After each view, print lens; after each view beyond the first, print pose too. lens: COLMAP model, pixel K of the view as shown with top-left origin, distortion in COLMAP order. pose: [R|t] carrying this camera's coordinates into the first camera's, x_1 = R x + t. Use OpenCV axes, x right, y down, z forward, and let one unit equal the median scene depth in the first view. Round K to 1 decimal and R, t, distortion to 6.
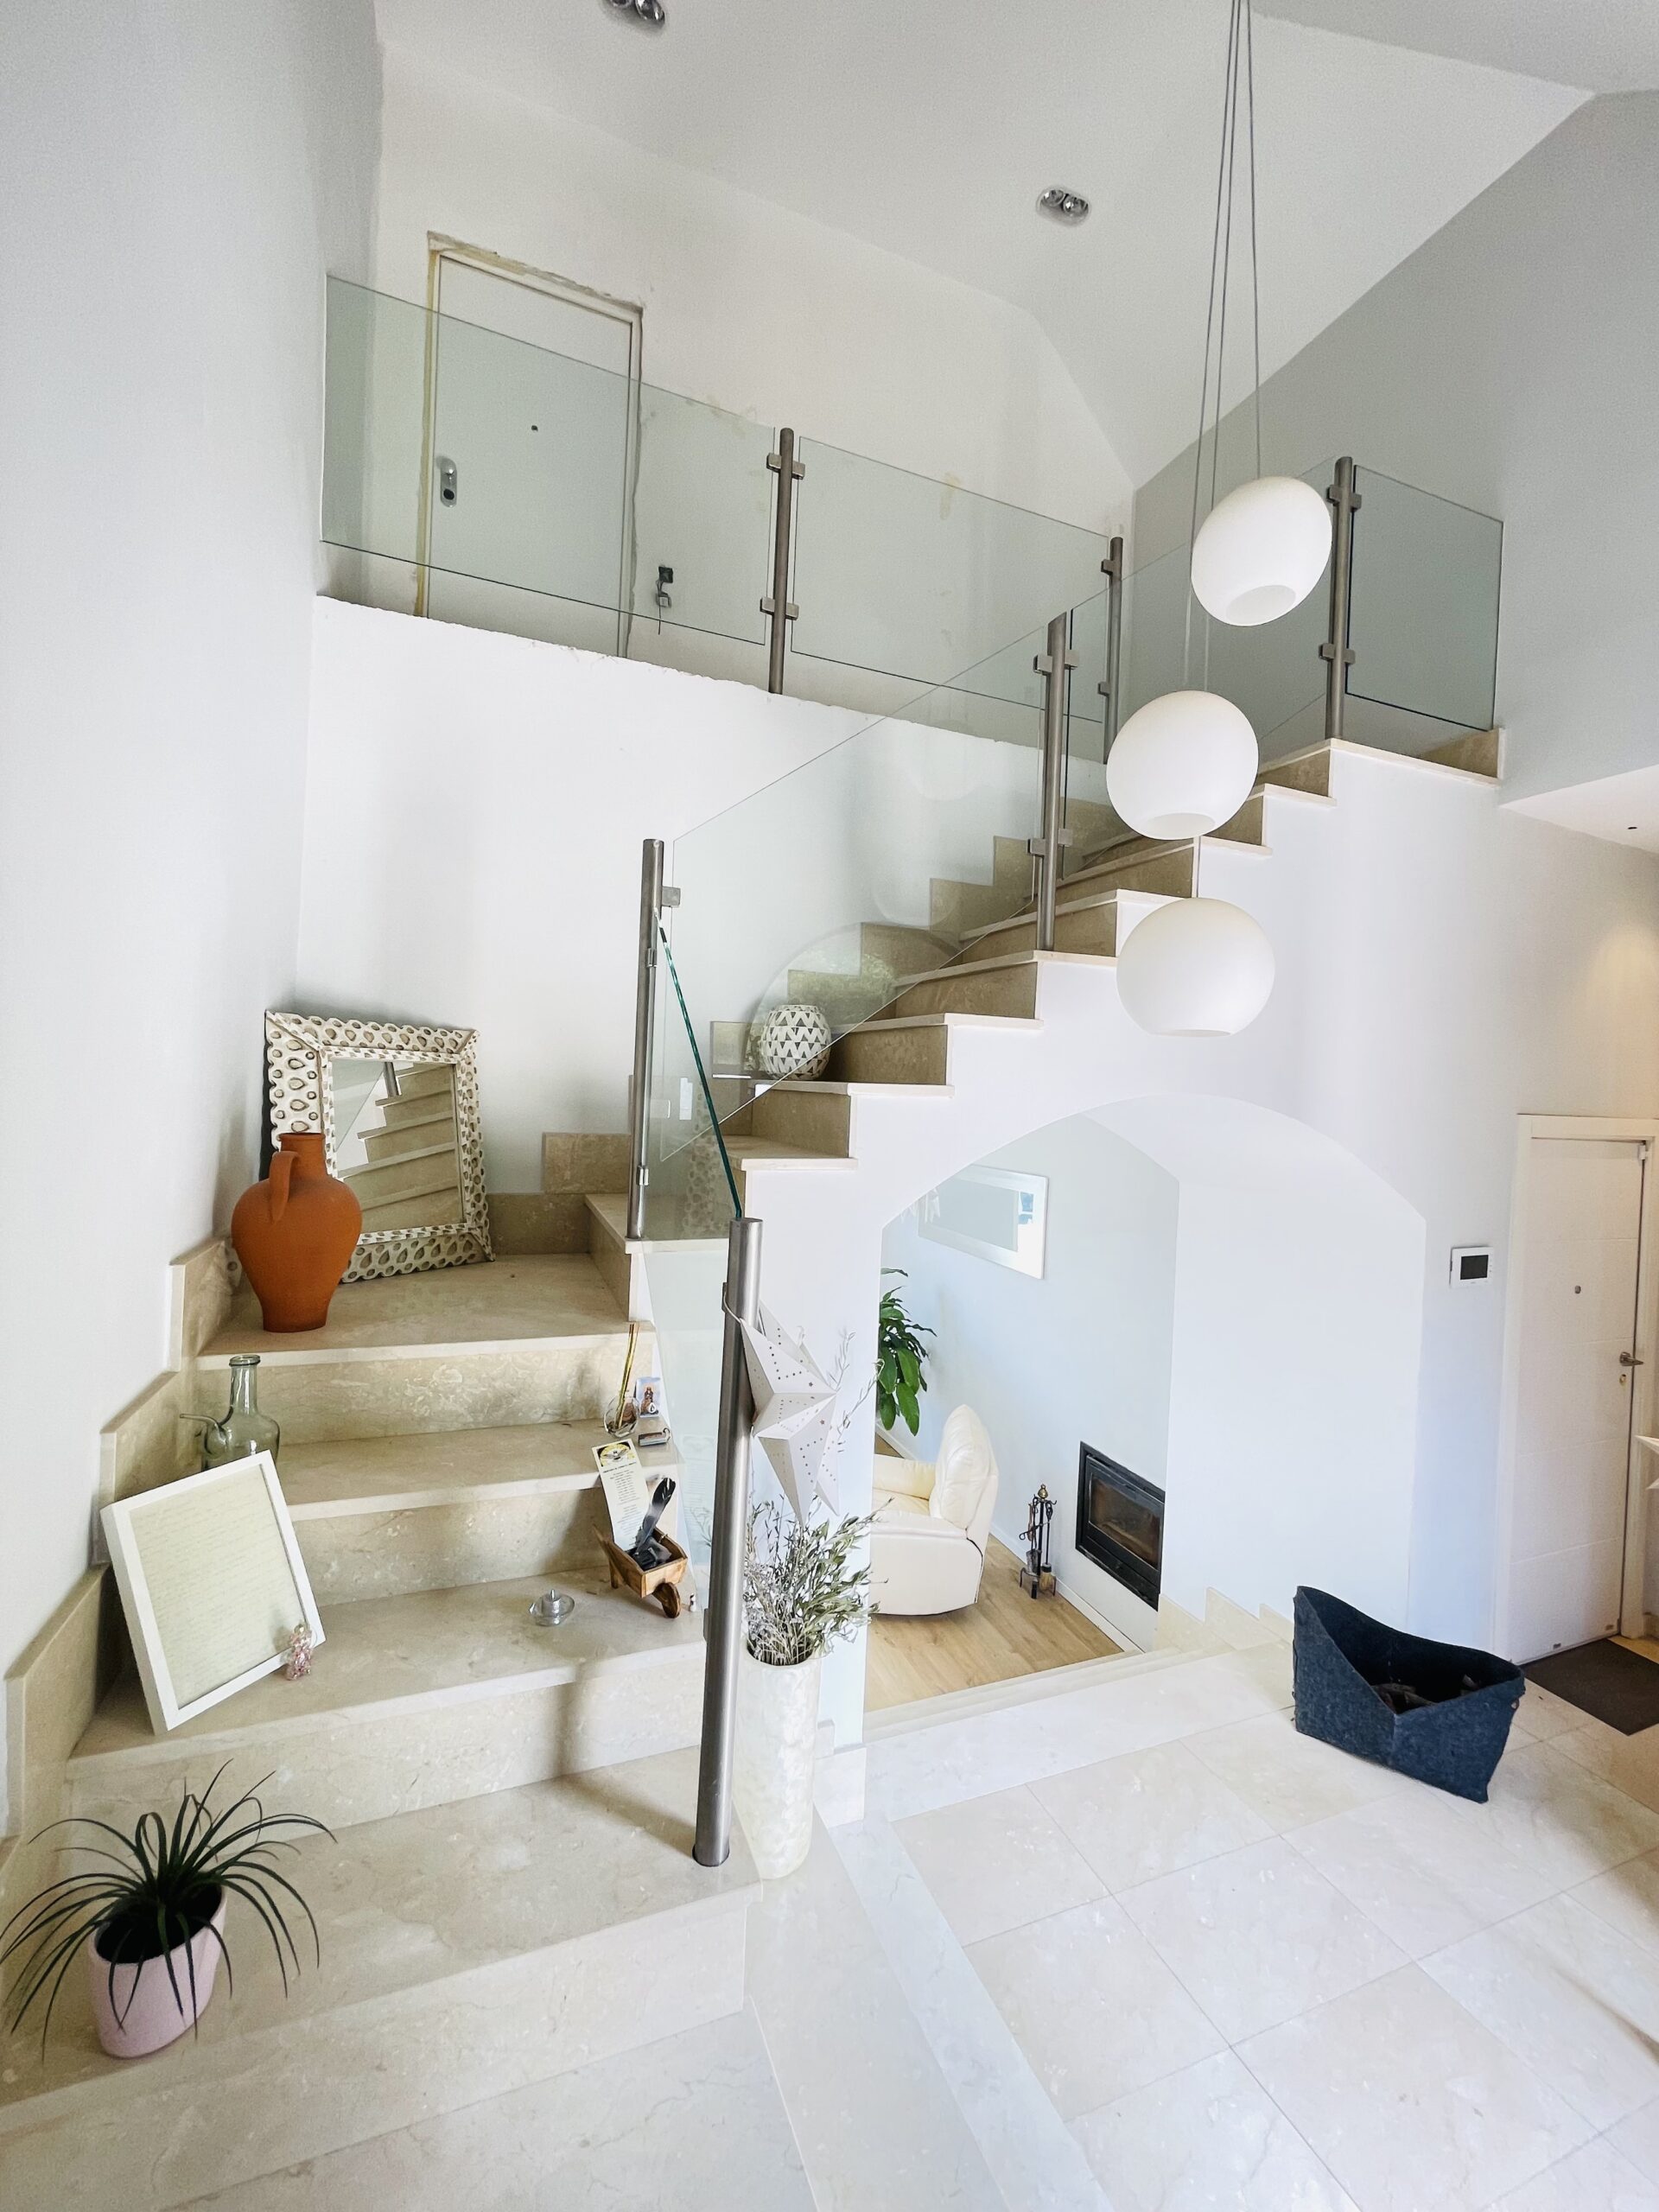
lens RADIAL K [[894.0, 0, 828.1], [0, 894.0, 1097.6], [0, 0, 1]] dist [0.003753, -0.002765]
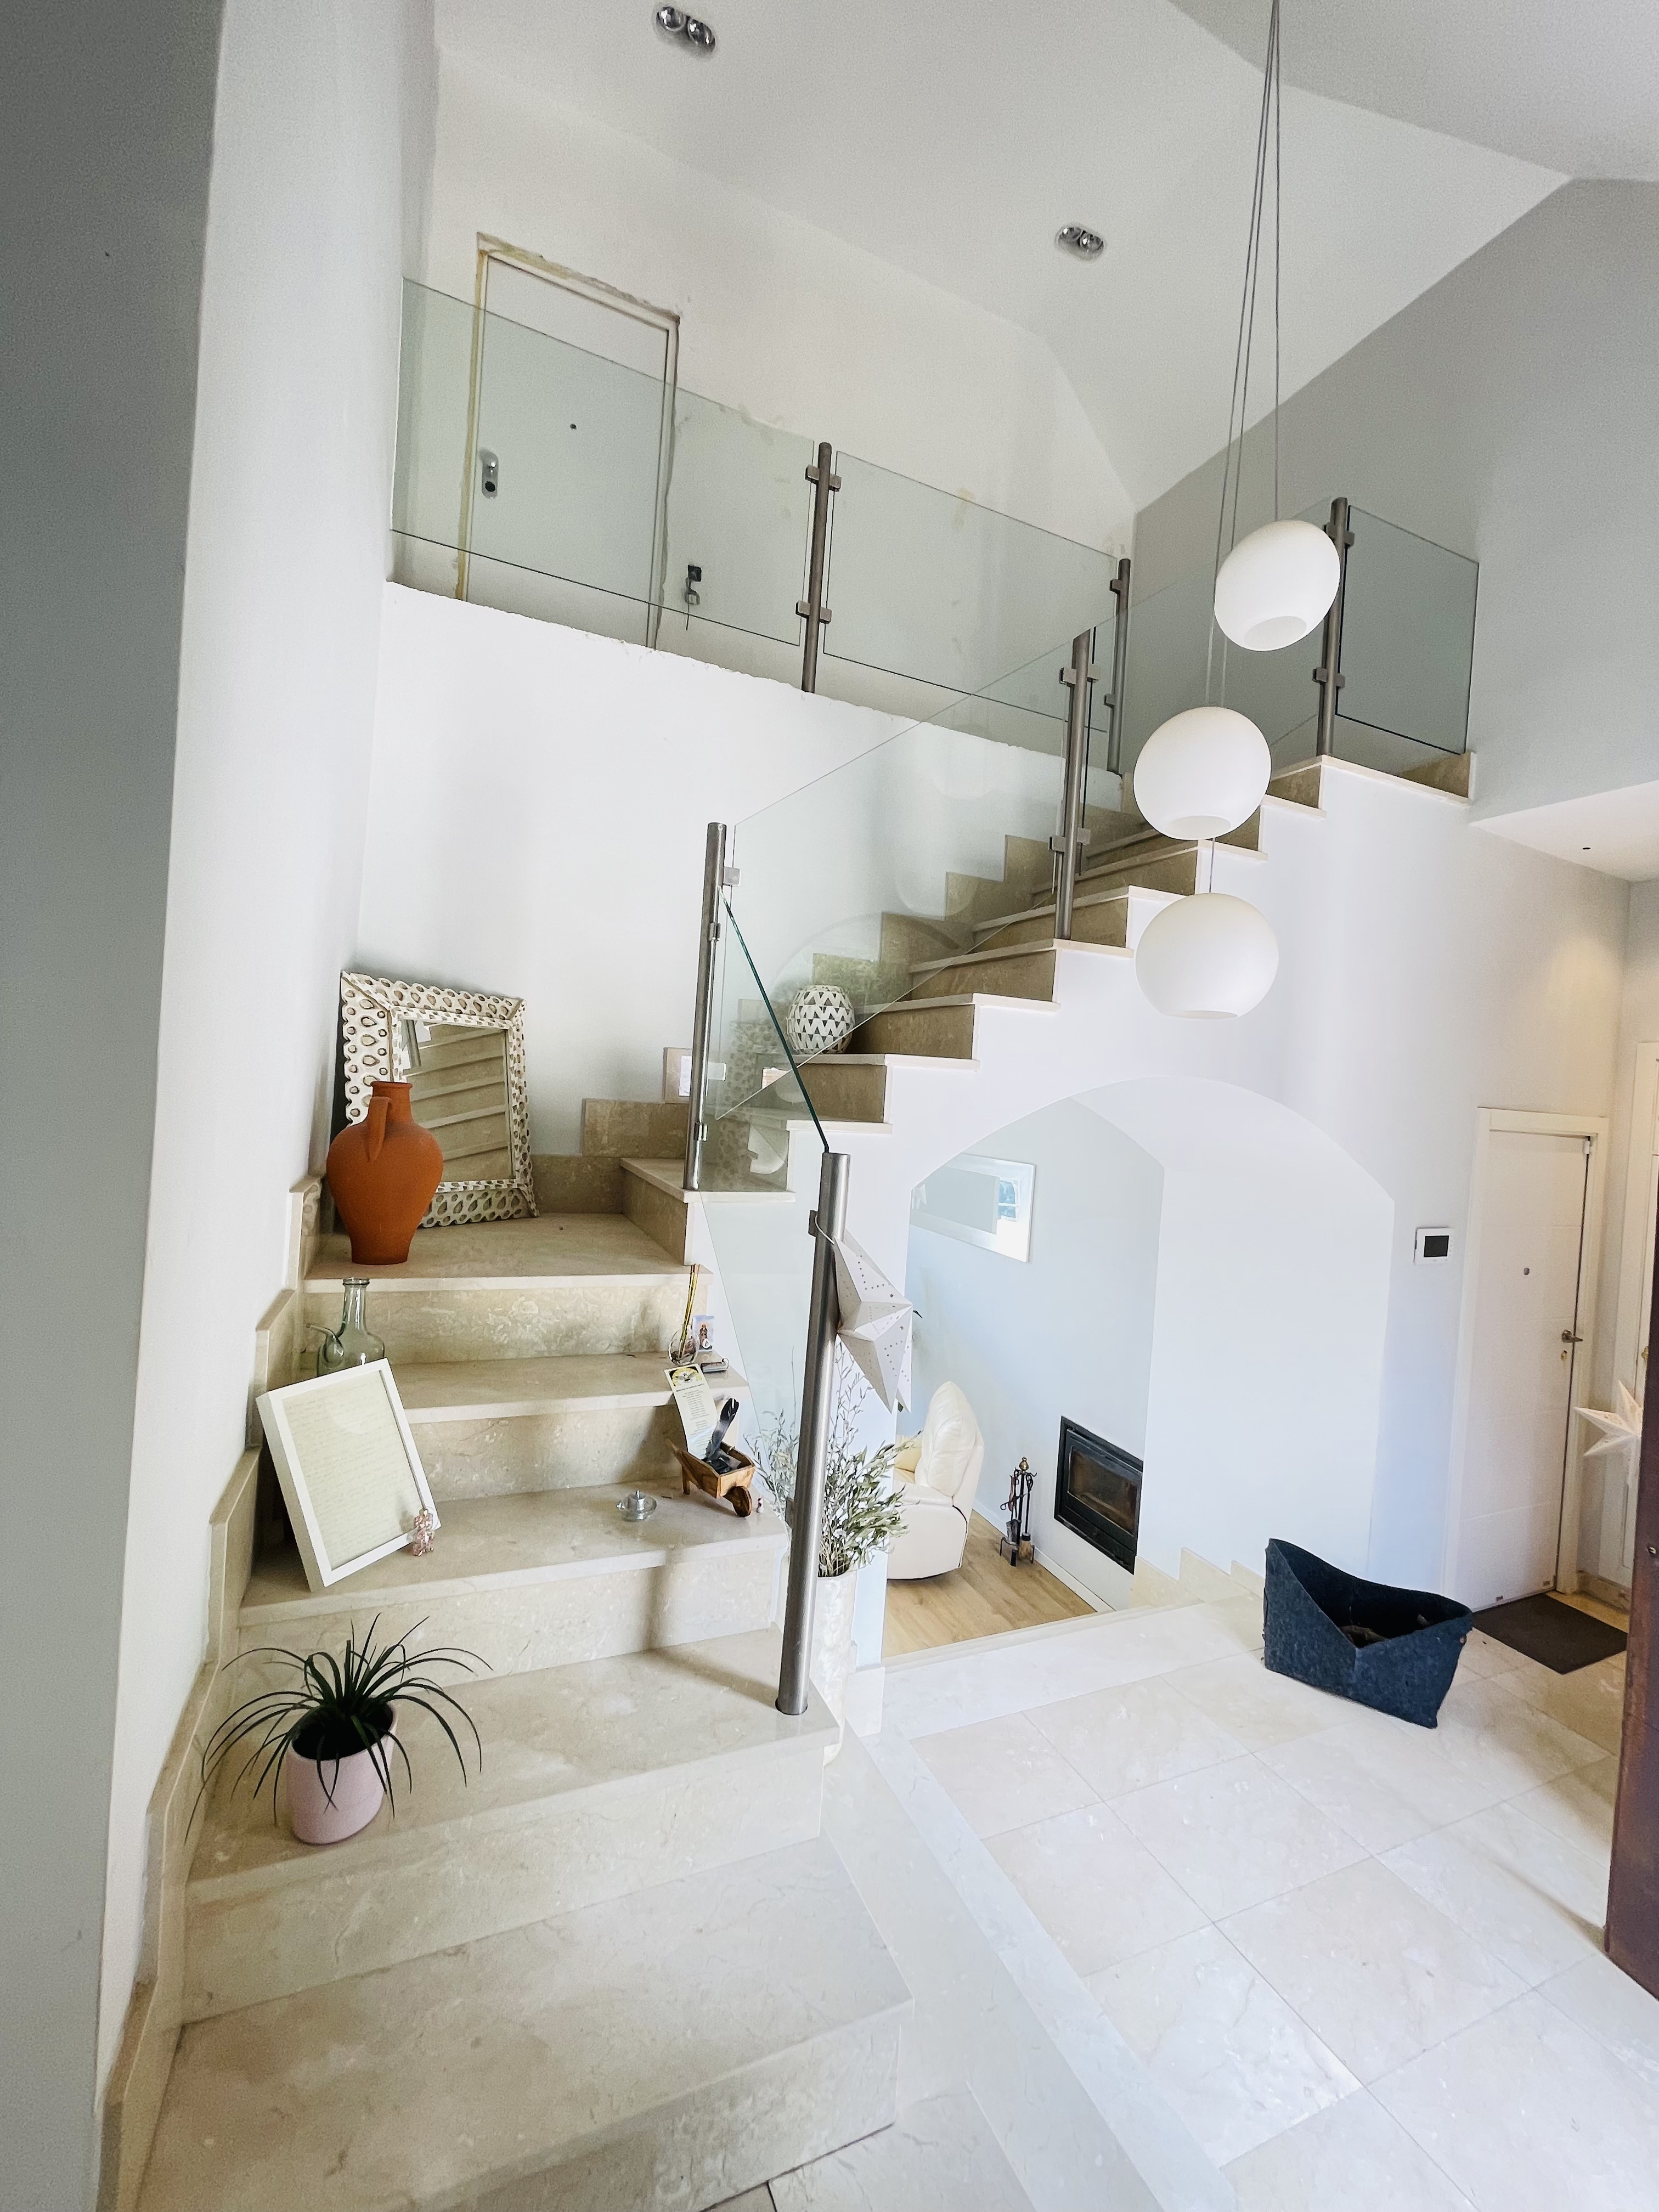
lens RADIAL K [[896.9, 0, 828.1], [0, 896.9, 1098.5], [0, 0, 1]] dist [-0.001018, 0.000144]
pose [[0.998965, 0.025587, 0.037603, -0.078935], [-0.025631, 0.999671, 0.000670, 0.035389], [-0.037573, -0.001633, 0.999293, -0.078656]]
